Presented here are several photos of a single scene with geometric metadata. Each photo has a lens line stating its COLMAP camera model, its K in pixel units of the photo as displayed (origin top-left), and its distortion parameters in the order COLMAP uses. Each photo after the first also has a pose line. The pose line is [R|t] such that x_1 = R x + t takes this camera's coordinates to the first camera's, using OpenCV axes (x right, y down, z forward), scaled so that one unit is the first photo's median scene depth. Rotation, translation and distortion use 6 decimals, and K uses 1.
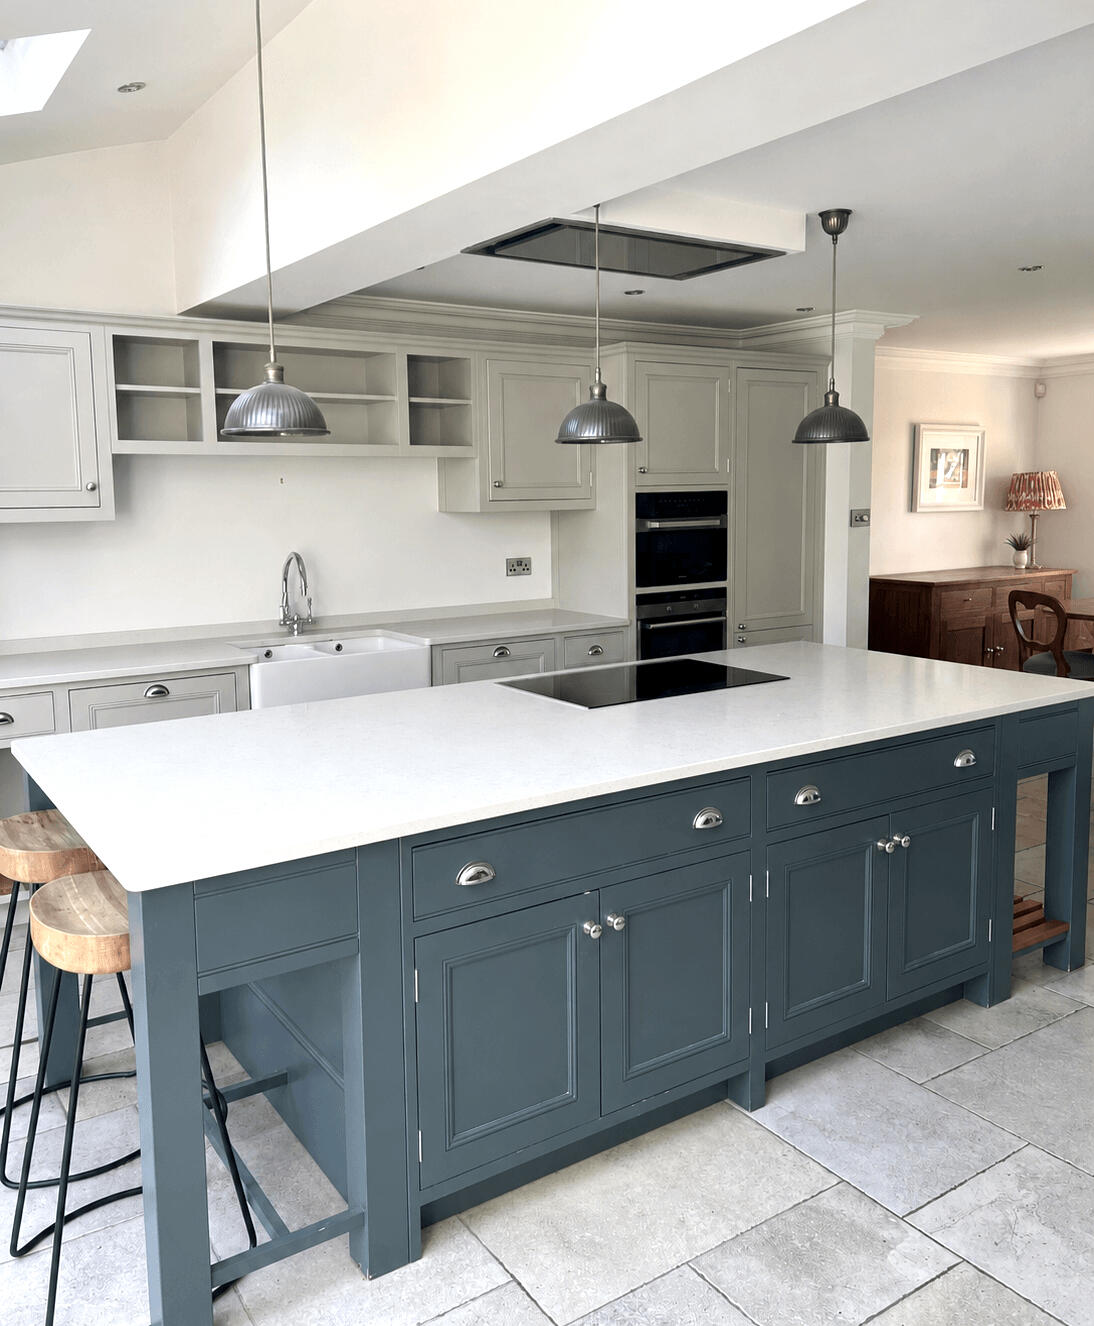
lens RADIAL K [[1101.9, 0, 519.8], [0, 1101.9, 641.6], [0, 0, 1]] dist [0.012023, -0.024313]
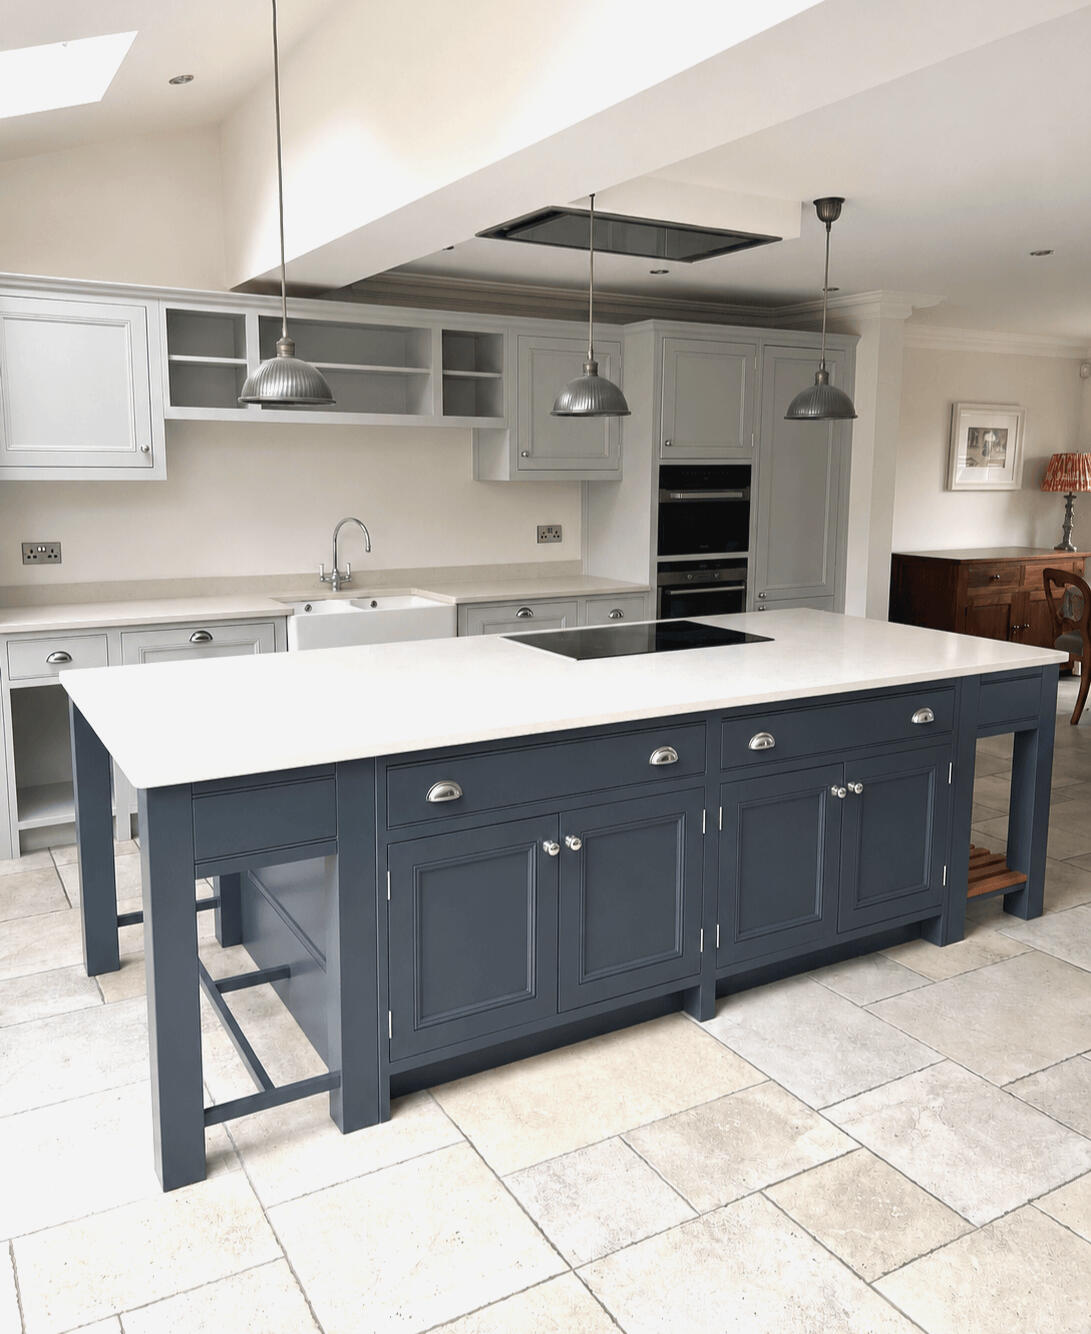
lens RADIAL K [[1108.5, 0, 547.9], [0, 1108.5, 660.5], [0, 0, 1]] dist [0.012023, -0.024313]
pose [[0.998030, 0.028569, -0.055859, 0.089394], [-0.026395, 0.998880, 0.039282, 0.017930], [0.056919, -0.037730, 0.997666, -0.096675]]
